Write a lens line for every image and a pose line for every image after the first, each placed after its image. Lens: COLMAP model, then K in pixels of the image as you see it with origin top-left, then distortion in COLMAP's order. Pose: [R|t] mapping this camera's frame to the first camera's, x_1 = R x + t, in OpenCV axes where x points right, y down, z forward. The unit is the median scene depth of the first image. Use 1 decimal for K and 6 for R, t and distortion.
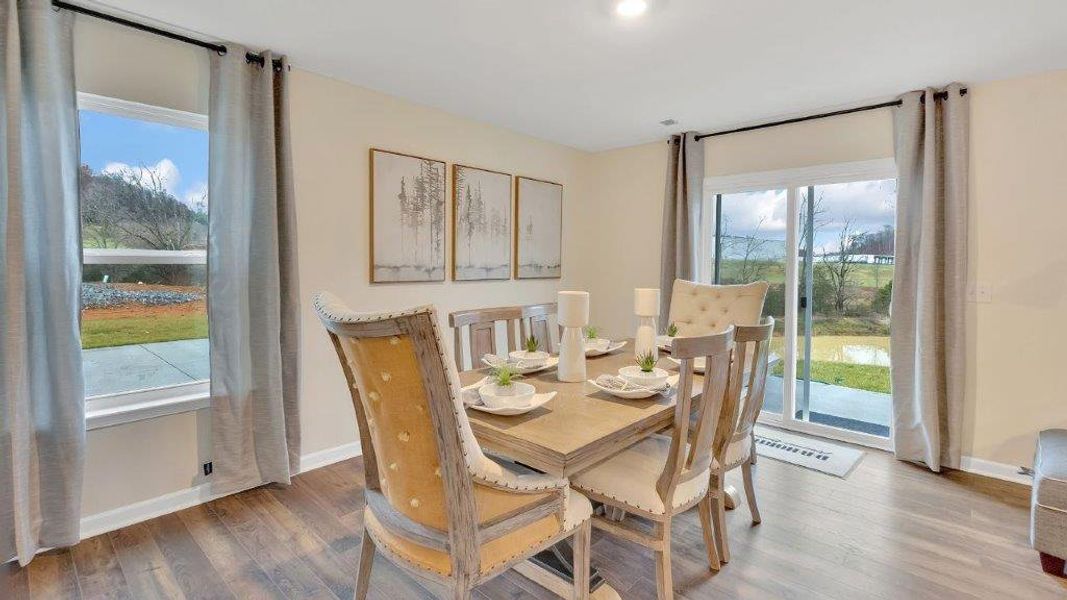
lens RADIAL K [[489.6, 0, 529.1], [0, 489.6, 263.1], [0, 0, 1]] dist [0.000814, 0.000069]
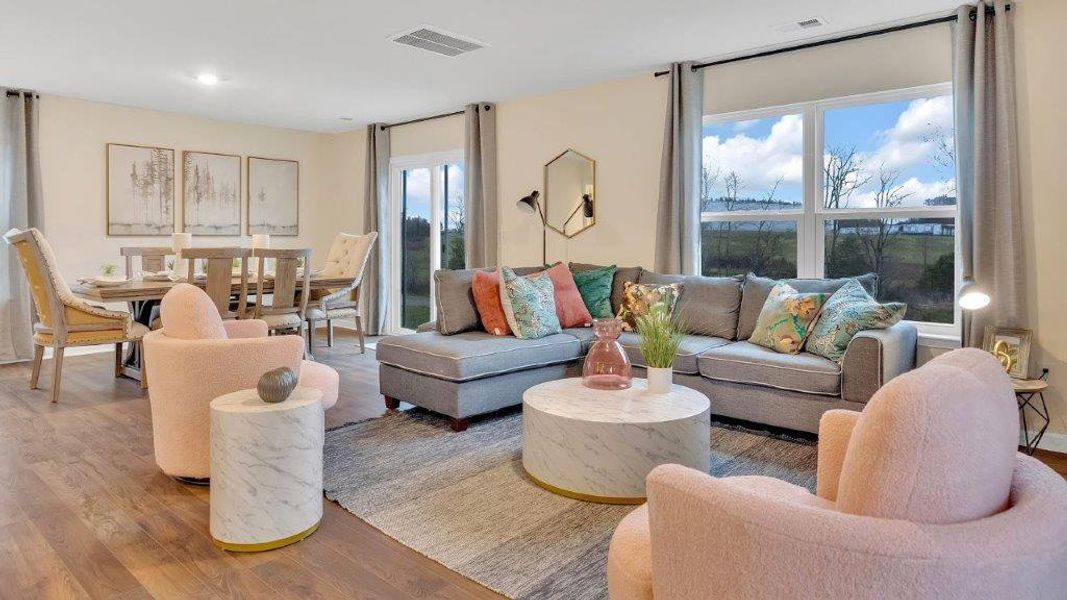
lens RADIAL K [[641.2, 0, 534.0], [0, 641.2, 236.6], [0, 0, 1]] dist [0.008771, 0.000553]
pose [[0.999533, -0.009099, 0.029167, 0.776548], [0.009210, 0.999951, -0.003678, 0.055345], [-0.029132, 0.003945, 0.999568, -0.831816]]
